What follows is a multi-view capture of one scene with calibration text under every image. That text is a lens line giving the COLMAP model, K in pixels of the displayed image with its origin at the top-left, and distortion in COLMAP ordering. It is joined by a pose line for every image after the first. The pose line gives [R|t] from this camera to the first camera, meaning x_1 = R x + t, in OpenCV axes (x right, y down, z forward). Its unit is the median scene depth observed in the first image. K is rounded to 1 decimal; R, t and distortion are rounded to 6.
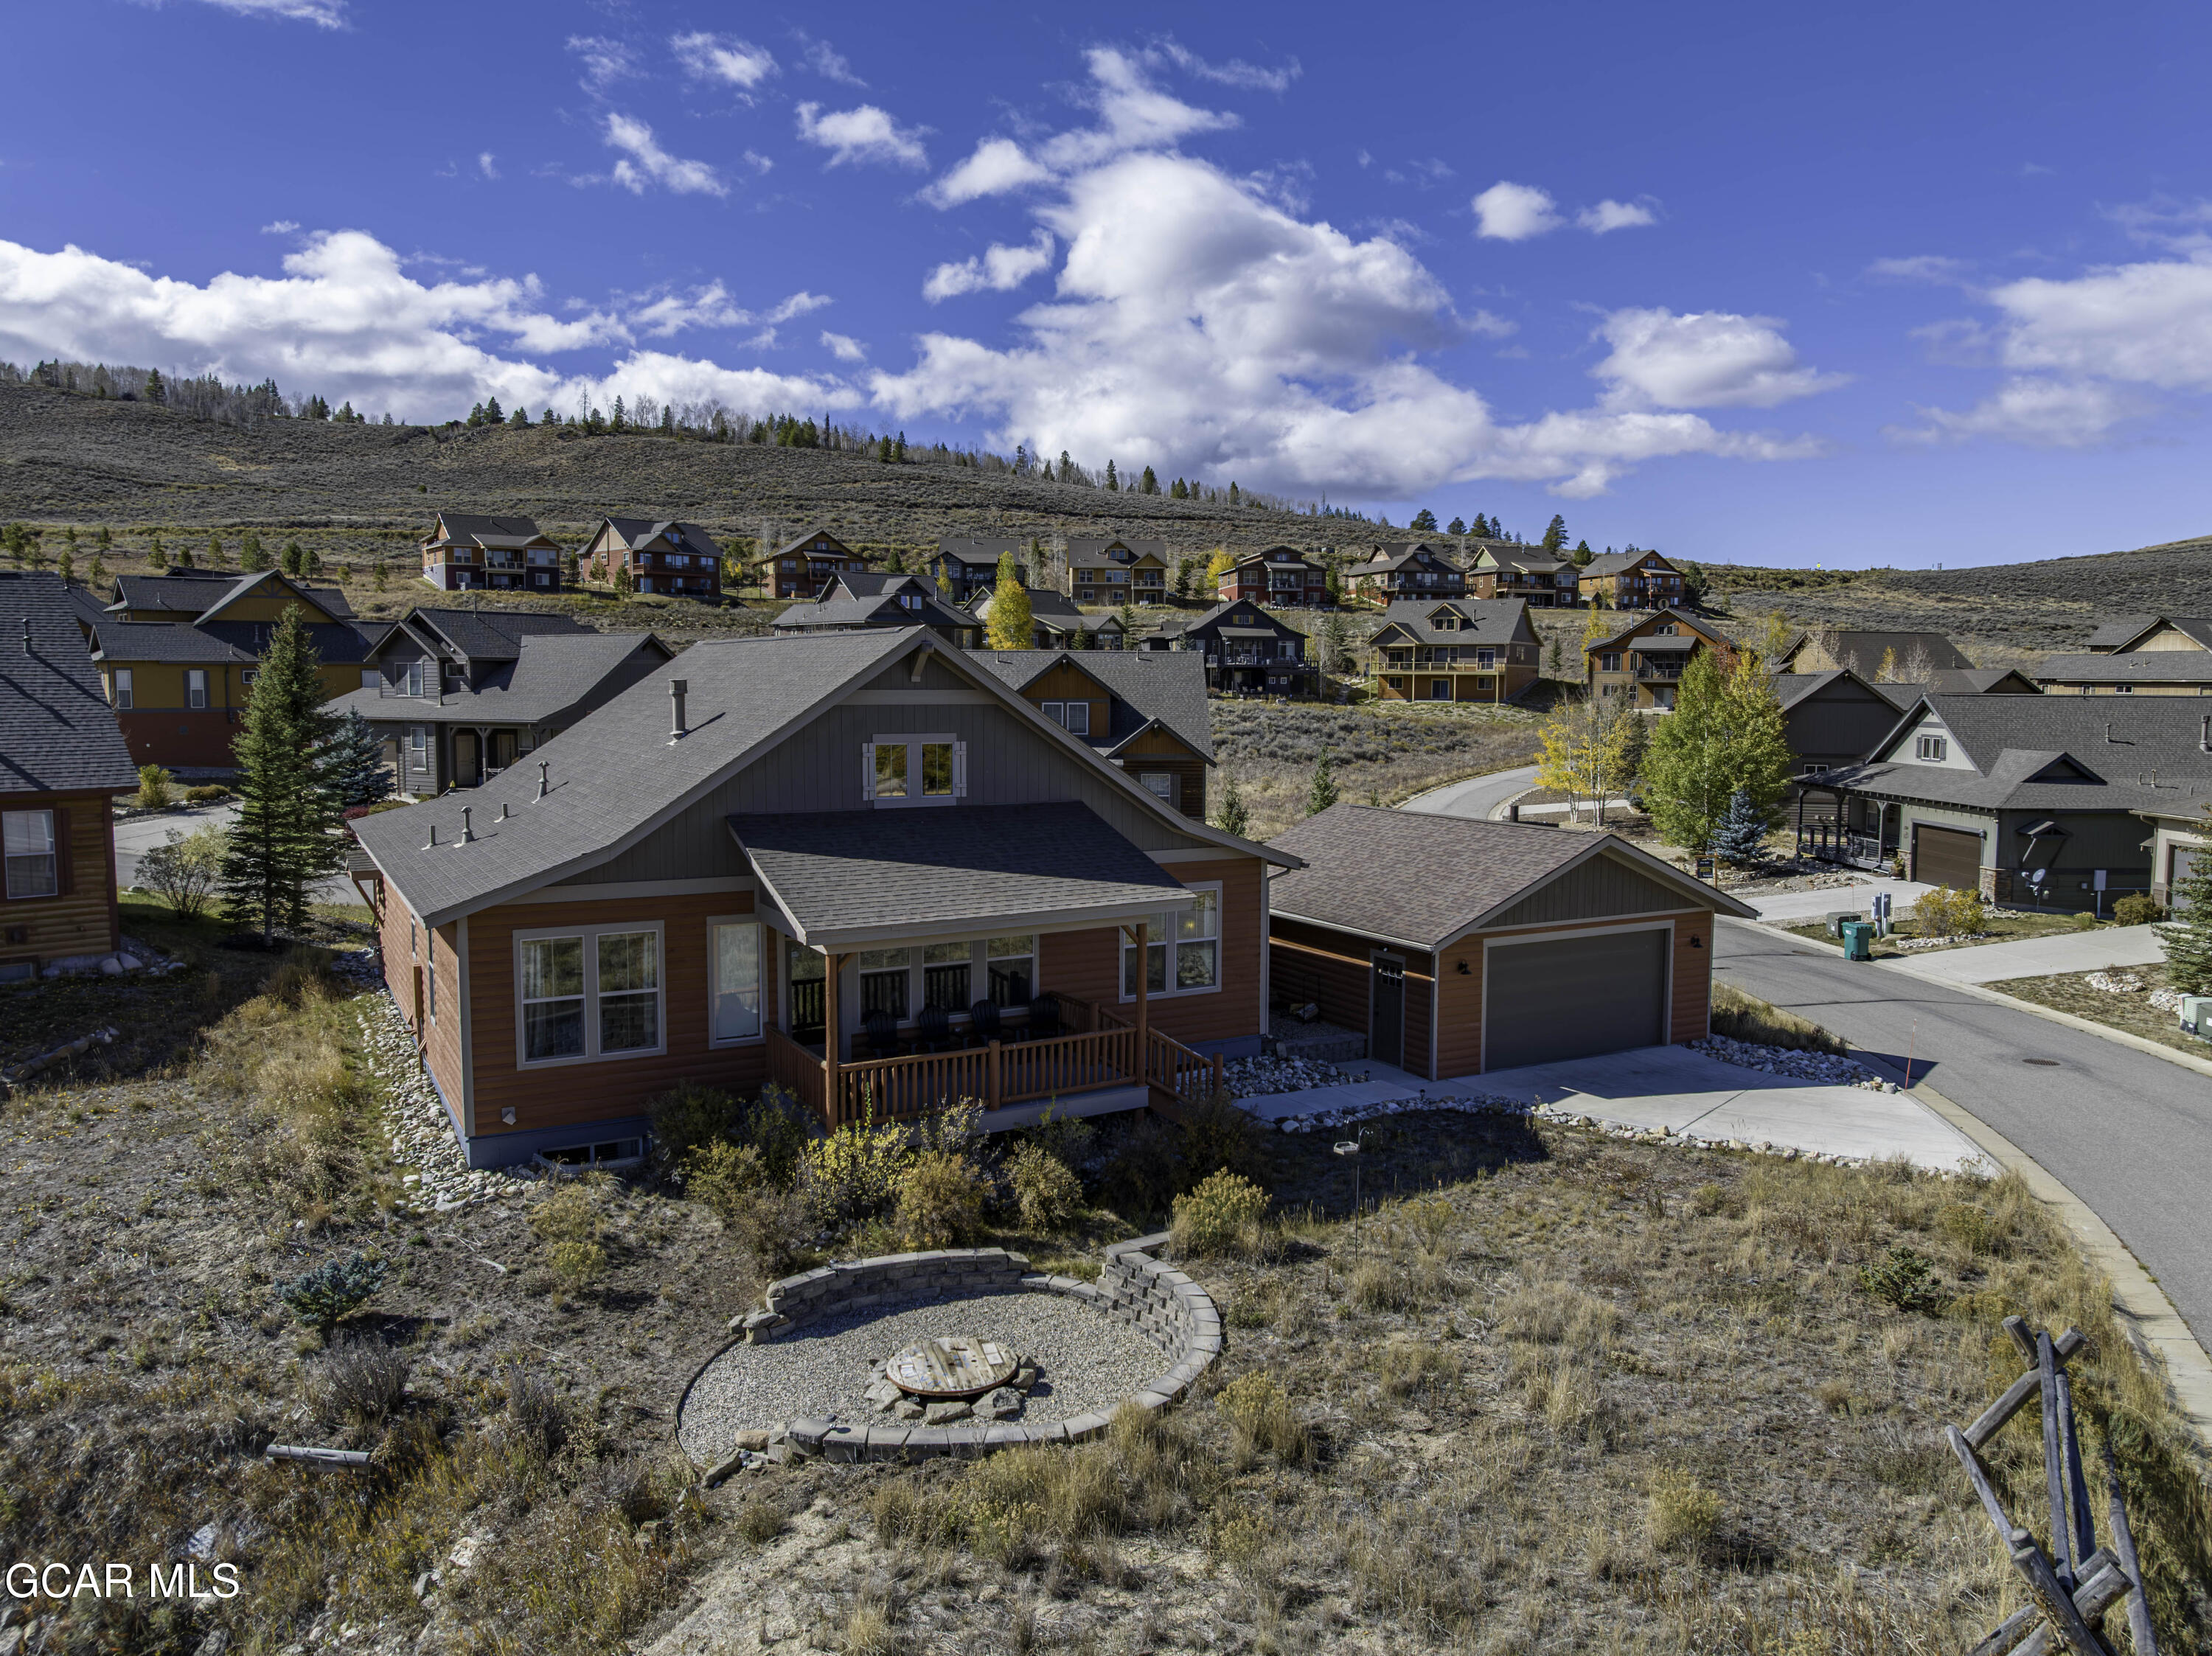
lens RADIAL K [[1554.8, 0, 1111.3], [0, 1554.8, 799.0], [0, 0, 1]] dist [-0.041877, 0.006939]
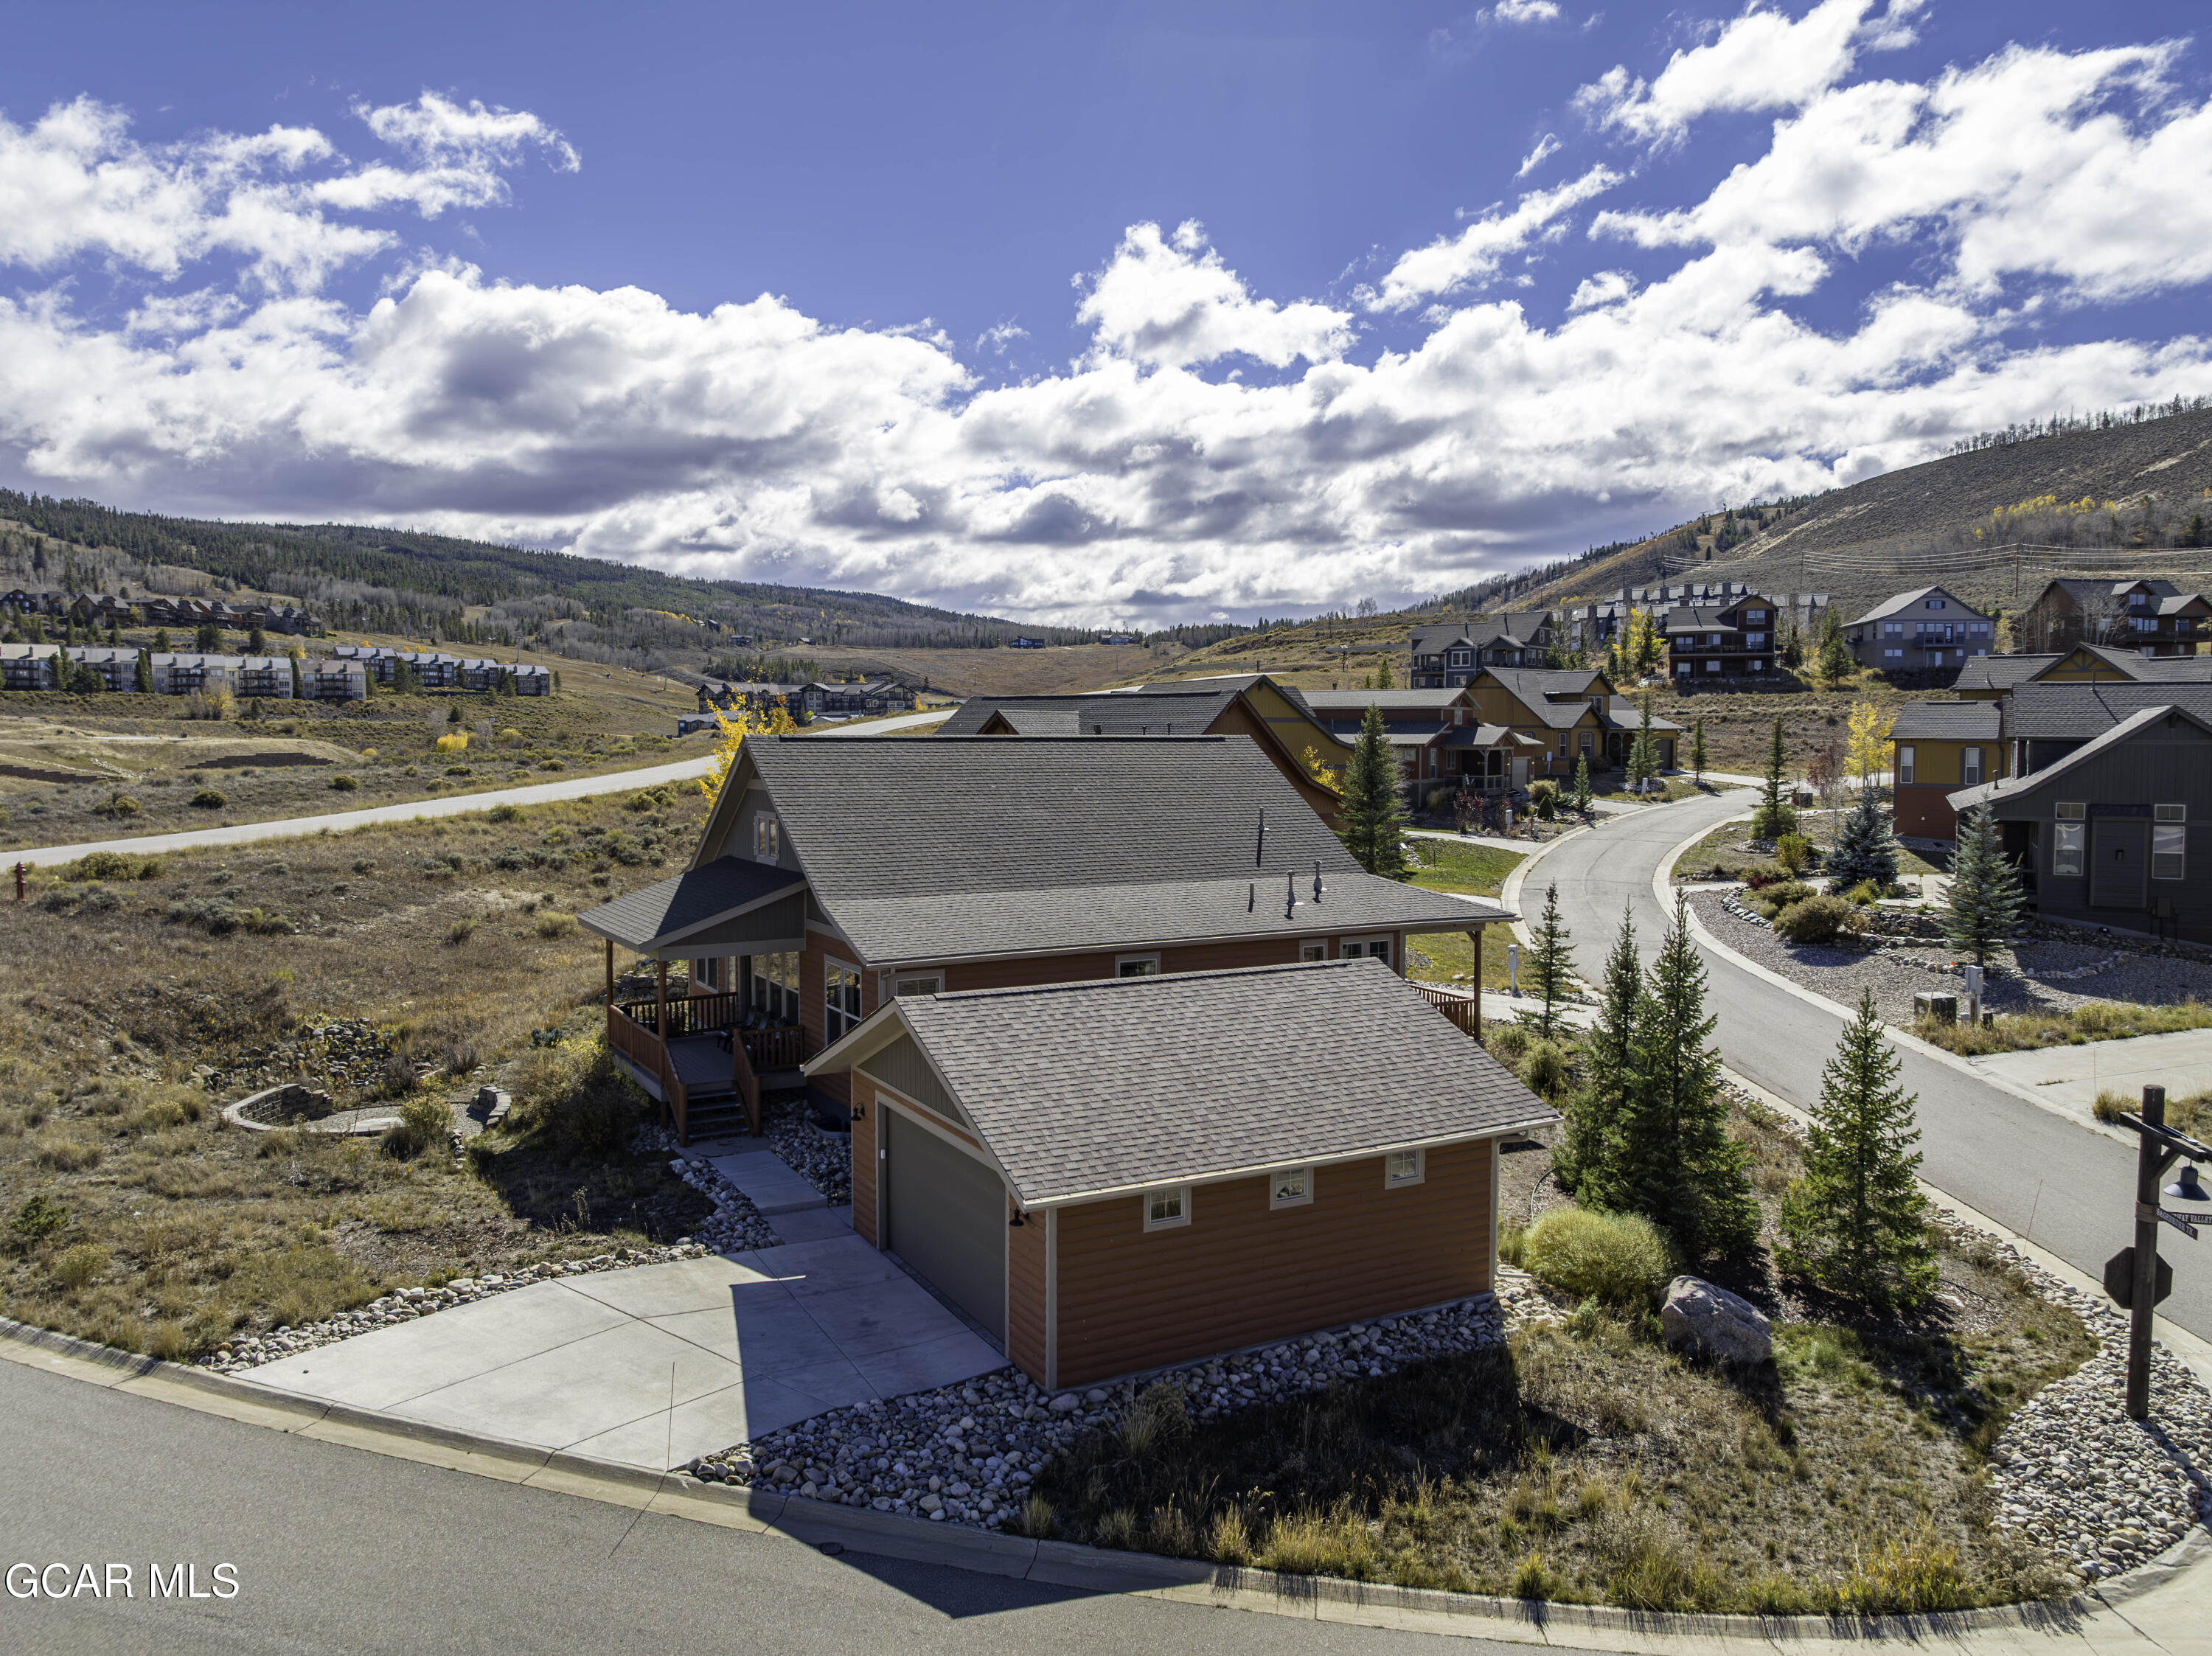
lens RADIAL K [[1554.8, 0, 1108.6], [0, 1554.8, 811.0], [0, 0, 1]] dist [-0.041877, 0.006939]
pose [[0.004096, 0.042878, -0.999072, 0.194113], [-0.077834, 0.996063, 0.042429, -0.019280], [0.996958, 0.077588, 0.007417, 0.198952]]
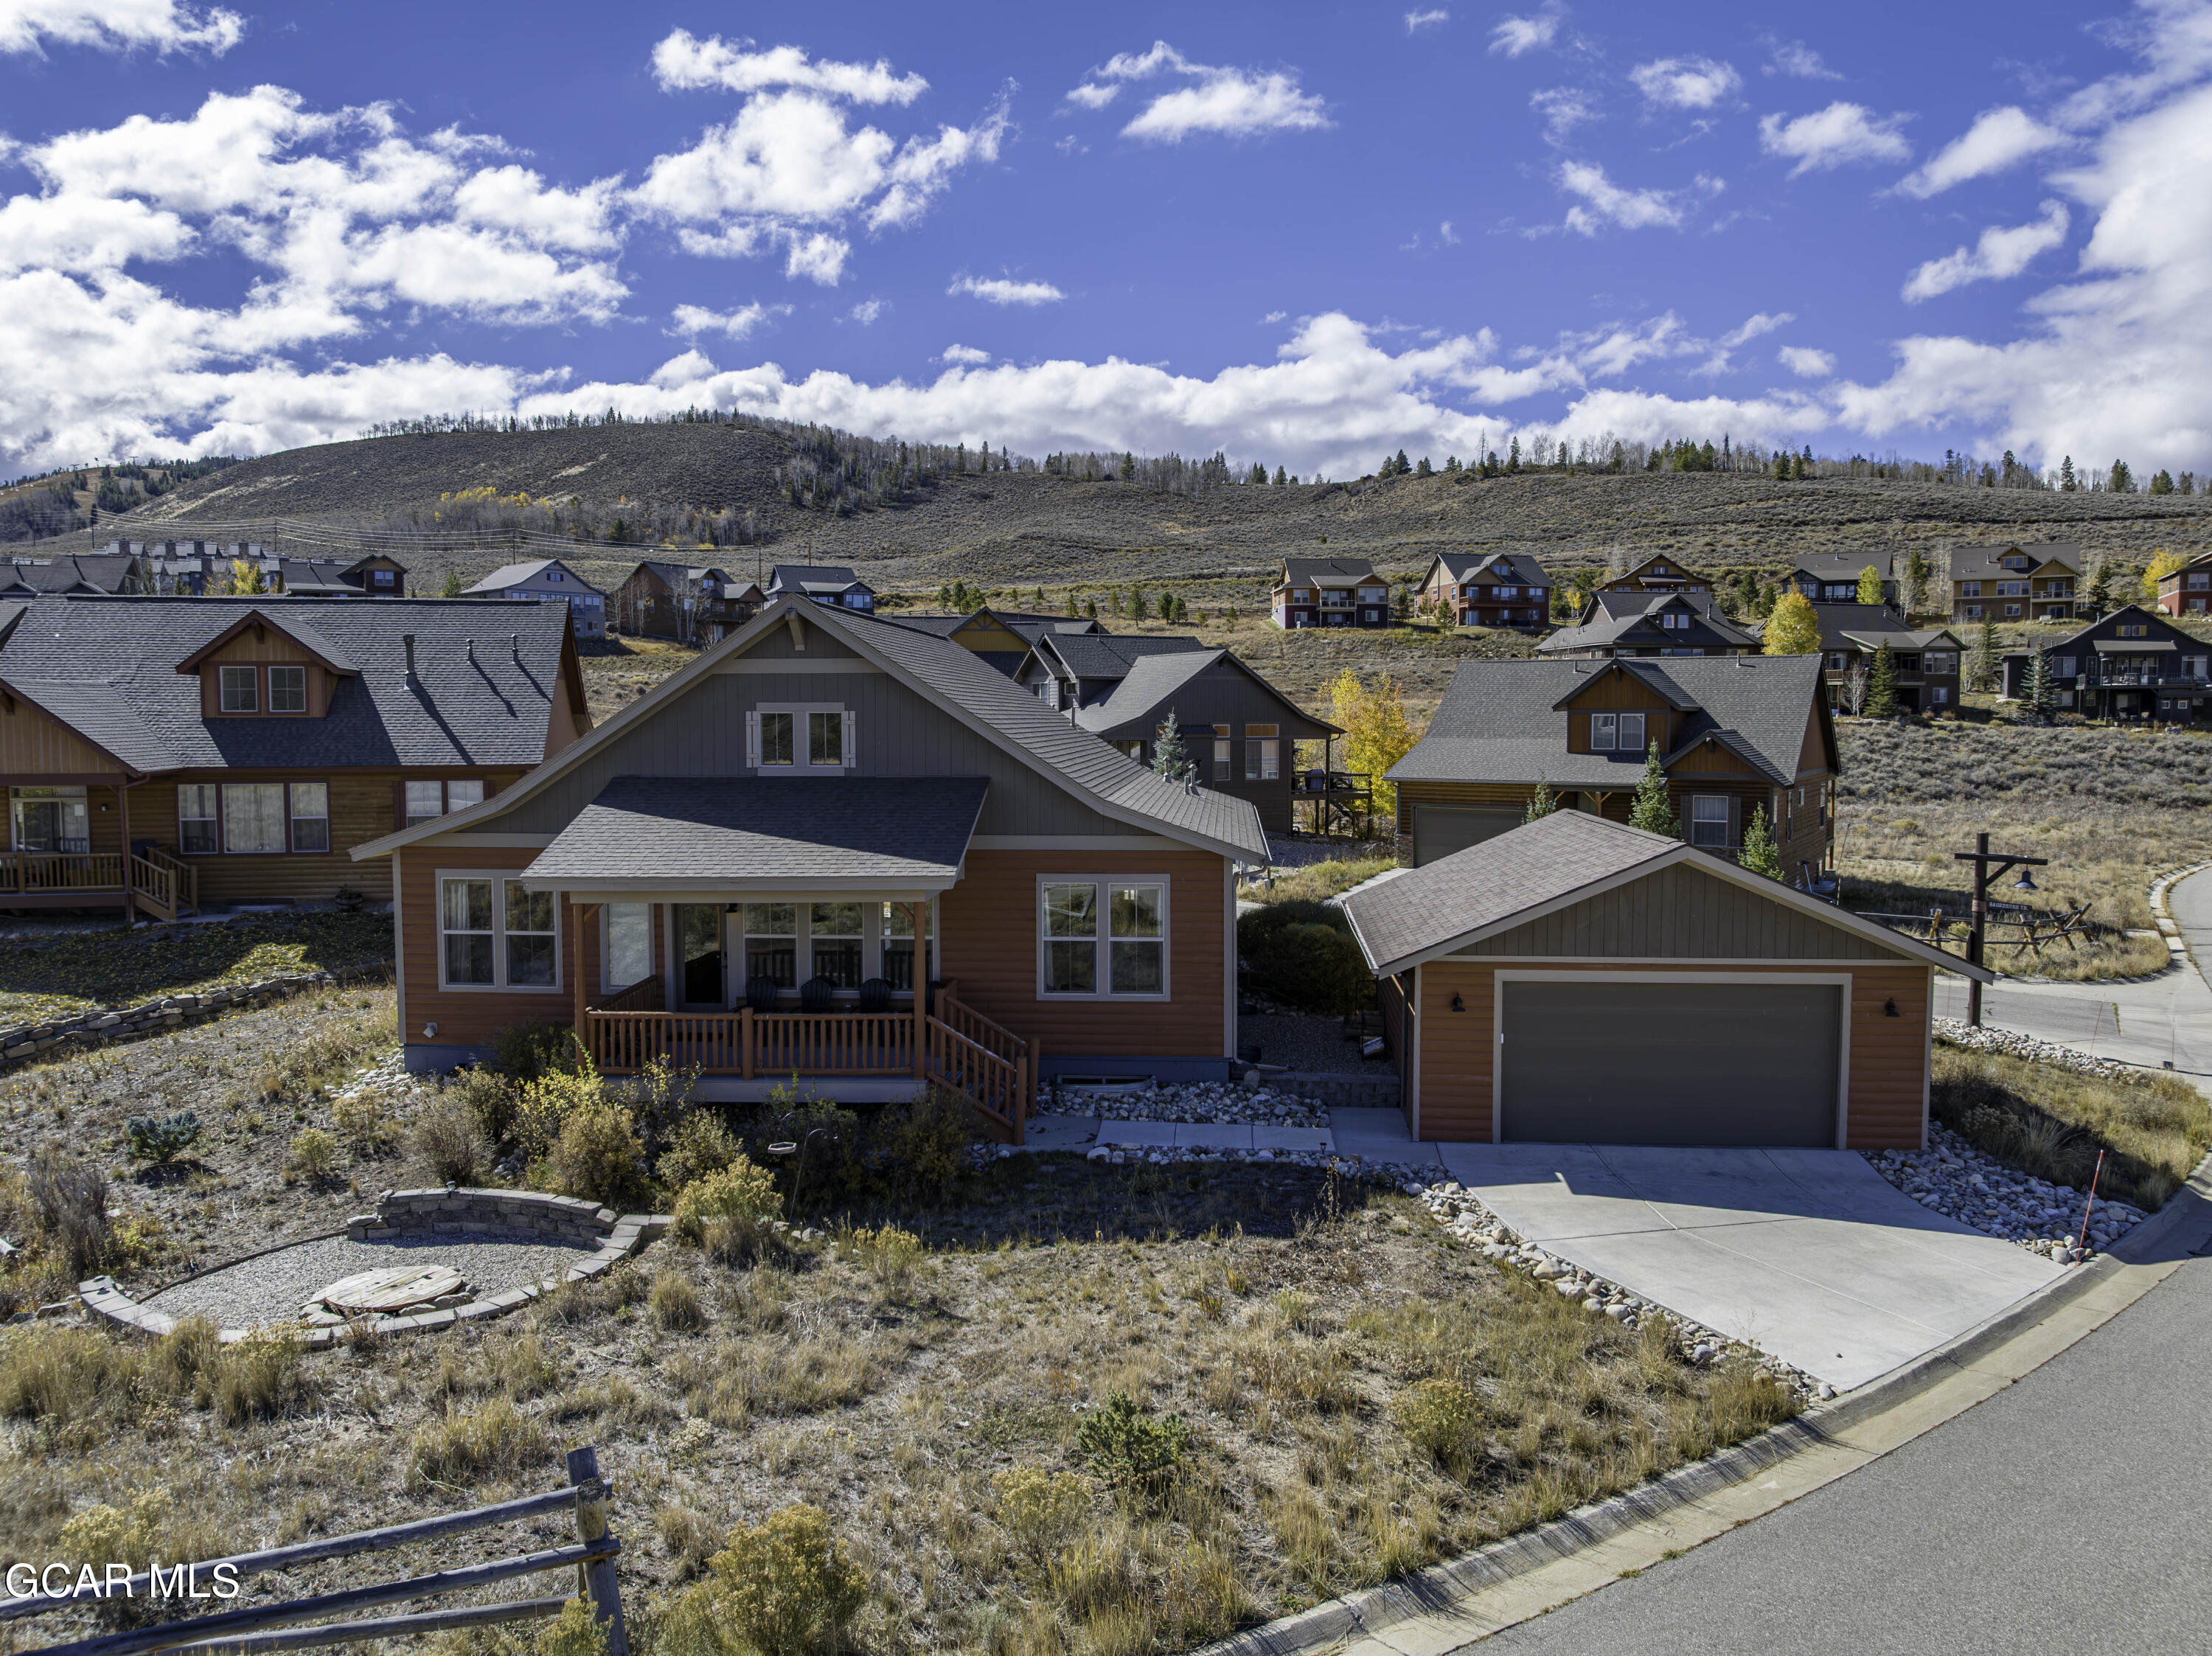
lens RADIAL K [[1554.8, 0, 1115.7], [0, 1554.8, 810.6], [0, 0, 1]] dist [-0.041877, 0.006939]
pose [[0.831536, 0.027401, -0.554795, 0.091788], [-0.037559, 0.999270, -0.006940, 0.004094], [0.554200, 0.026608, 0.831958, 0.043671]]
